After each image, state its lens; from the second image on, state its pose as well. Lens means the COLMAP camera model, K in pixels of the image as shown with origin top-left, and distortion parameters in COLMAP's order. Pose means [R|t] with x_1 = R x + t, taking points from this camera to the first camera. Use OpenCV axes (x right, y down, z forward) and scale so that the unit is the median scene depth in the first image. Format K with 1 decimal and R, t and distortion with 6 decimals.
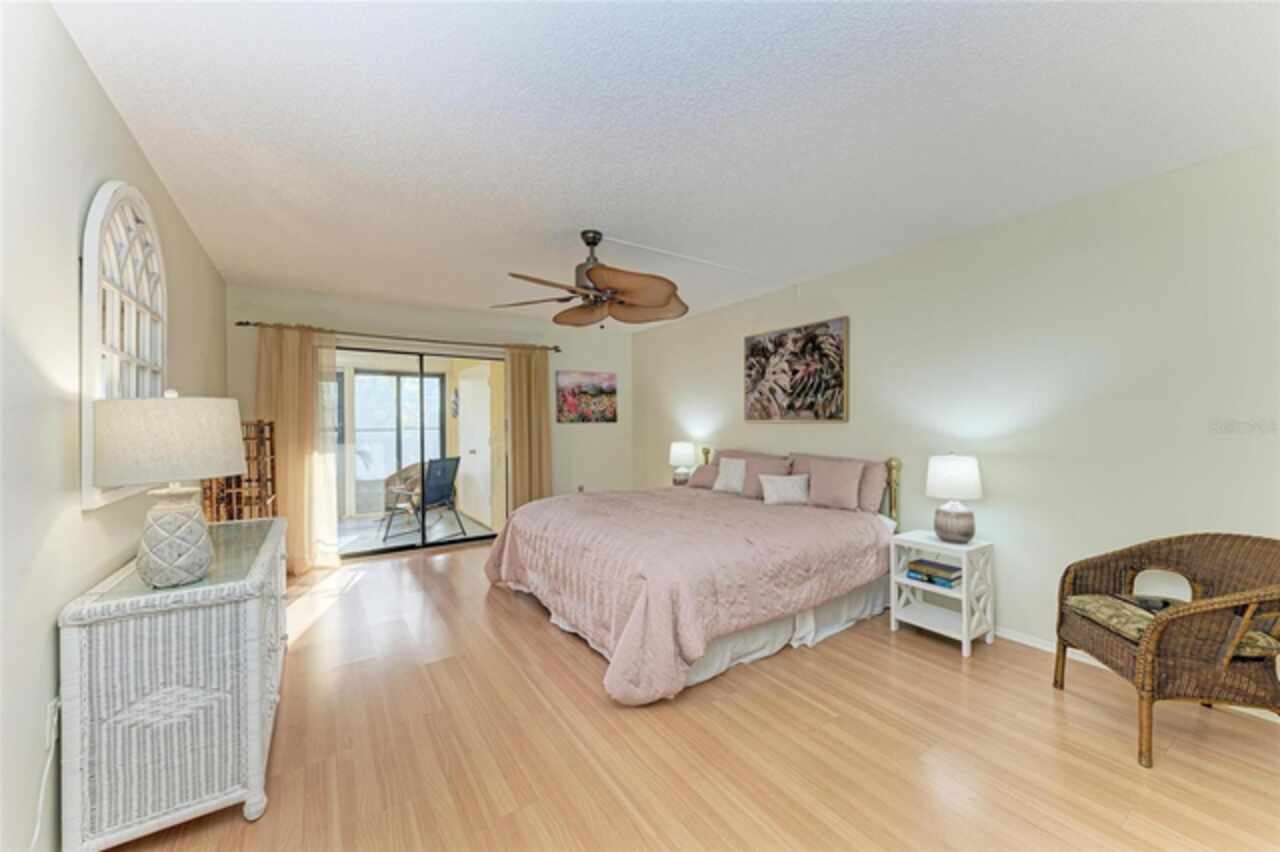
lens RADIAL K [[485.0, 0, 640.0], [0, 485.0, 426.0], [0, 0, 1]] dist [0.012771, -0.000388]
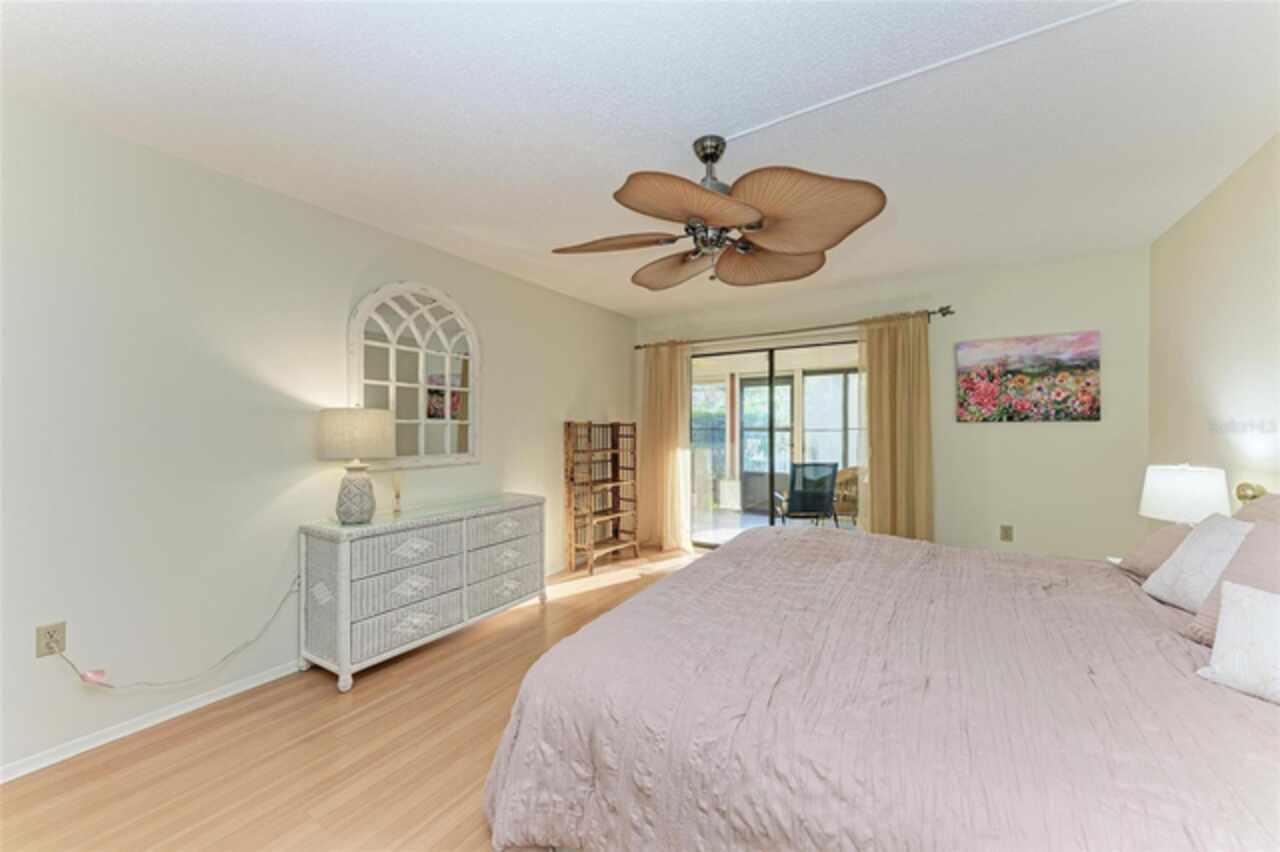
lens RADIAL K [[485.0, 0, 640.0], [0, 485.0, 426.0], [0, 0, 1]] dist [0.012771, -0.000388]
pose [[0.407866, 0.001104, -0.913041, 0.255042], [-0.004679, 0.999989, -0.000880, 0.000885], [0.913030, 0.004631, 0.407867, 0.337337]]
